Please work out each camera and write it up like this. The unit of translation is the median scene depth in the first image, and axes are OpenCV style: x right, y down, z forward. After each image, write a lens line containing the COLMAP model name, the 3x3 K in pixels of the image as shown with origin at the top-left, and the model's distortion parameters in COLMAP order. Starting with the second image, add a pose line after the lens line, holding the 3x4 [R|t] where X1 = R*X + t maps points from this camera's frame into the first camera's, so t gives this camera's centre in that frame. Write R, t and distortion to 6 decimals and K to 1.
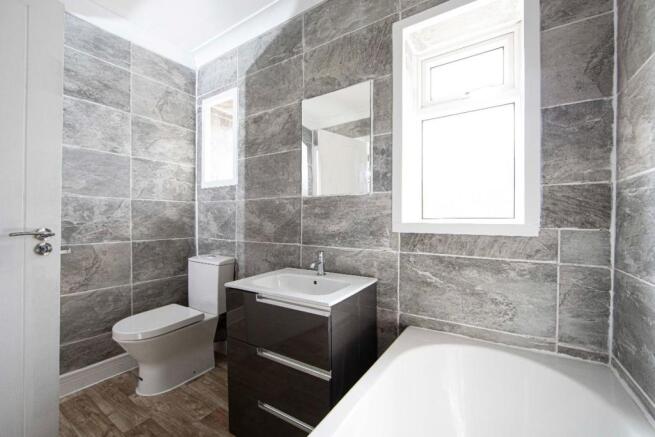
lens RADIAL K [[259.4, 0, 332.2], [0, 259.4, 220.4], [0, 0, 1]] dist [-0.001049, 0.000119]
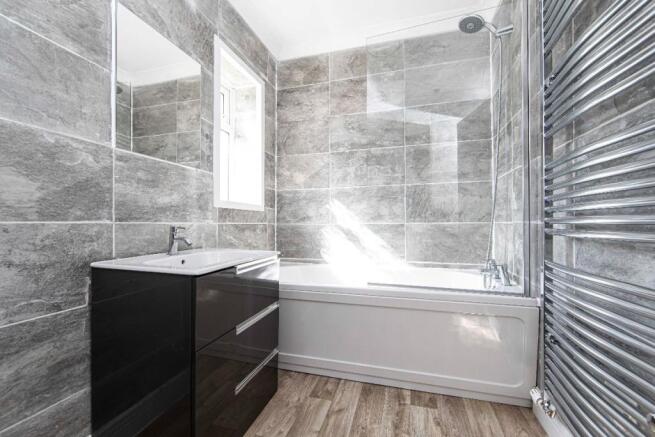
lens RADIAL K [[259.4, 0, 332.2], [0, 259.4, 220.4], [0, 0, 1]] dist [-0.001049, 0.000119]
pose [[-0.259982, 0.001109, 0.965613, -1.045424], [-0.005662, 0.999980, -0.002673, 0.104261], [-0.965597, -0.006162, -0.259971, 0.764541]]
